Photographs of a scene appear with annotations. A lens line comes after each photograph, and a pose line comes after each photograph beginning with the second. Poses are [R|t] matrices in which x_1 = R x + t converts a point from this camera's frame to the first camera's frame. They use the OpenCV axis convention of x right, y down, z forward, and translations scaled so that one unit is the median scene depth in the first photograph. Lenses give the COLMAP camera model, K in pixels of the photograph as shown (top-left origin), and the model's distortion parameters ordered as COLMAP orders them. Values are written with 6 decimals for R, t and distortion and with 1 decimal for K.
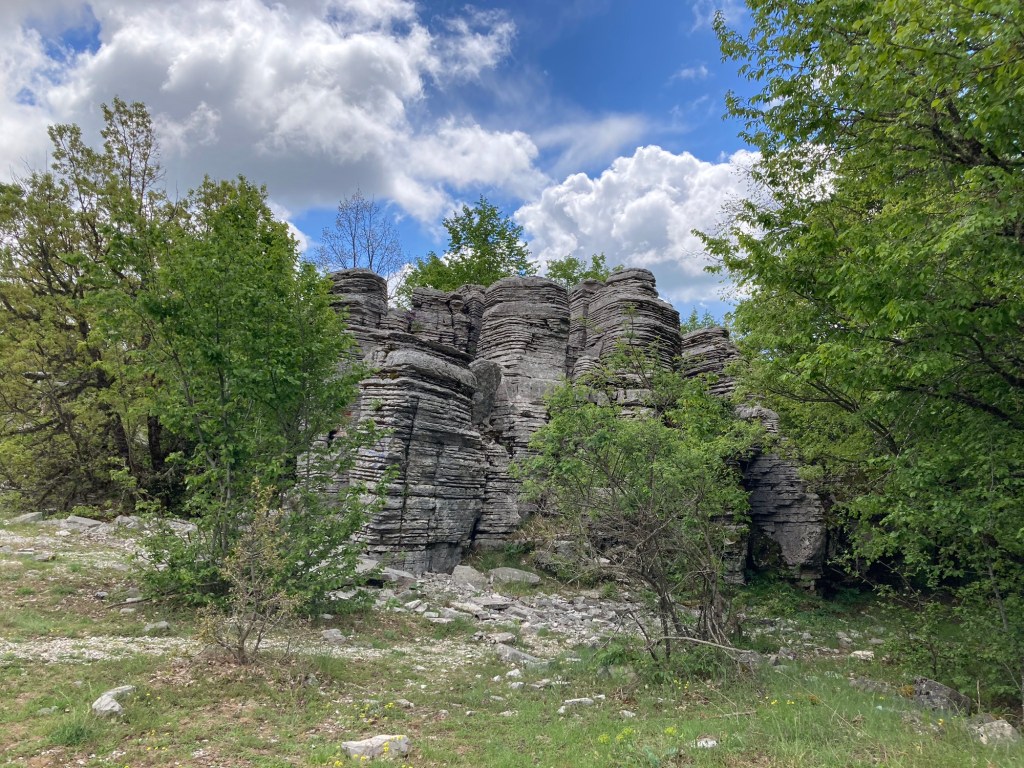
lens RADIAL K [[820.1, 0, 512.1], [0, 820.1, 411.4], [0, 0, 1]] dist [0.046652, -0.007369]
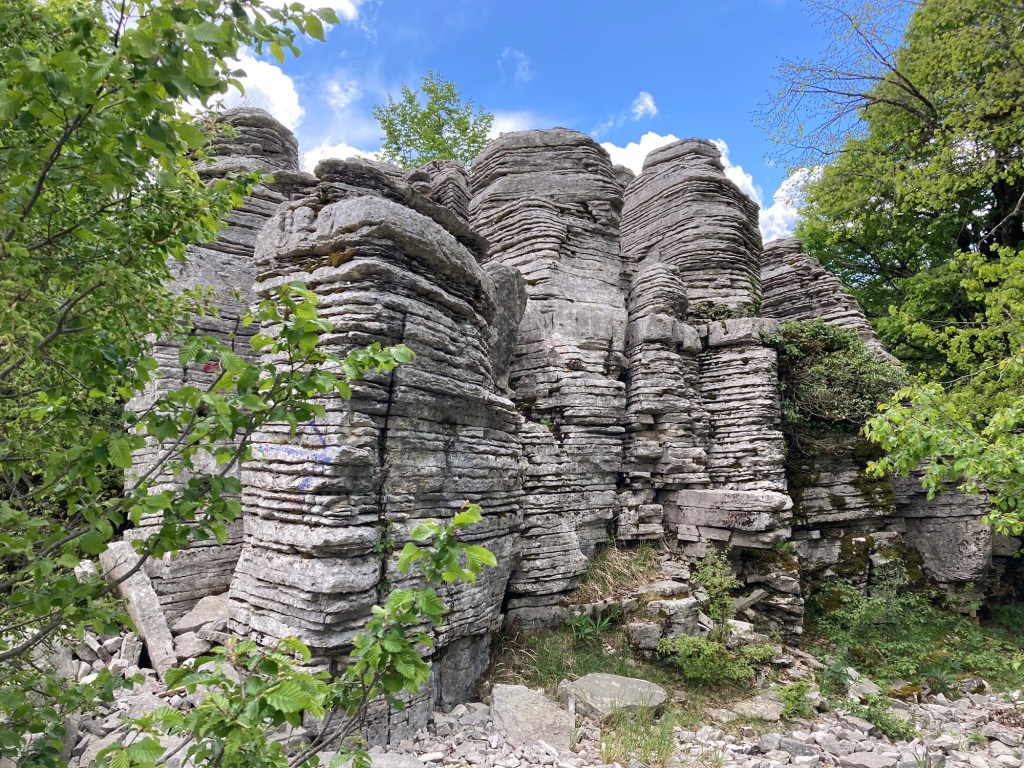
lens RADIAL K [[820.1, 0, 512.1], [0, 820.1, 411.4], [0, 0, 1]] dist [0.046652, -0.007369]
pose [[0.992983, -0.058332, 0.102871, -0.087014], [0.057010, 0.998249, 0.015750, 0.024485], [-0.103609, -0.009775, 0.994570, 0.486028]]
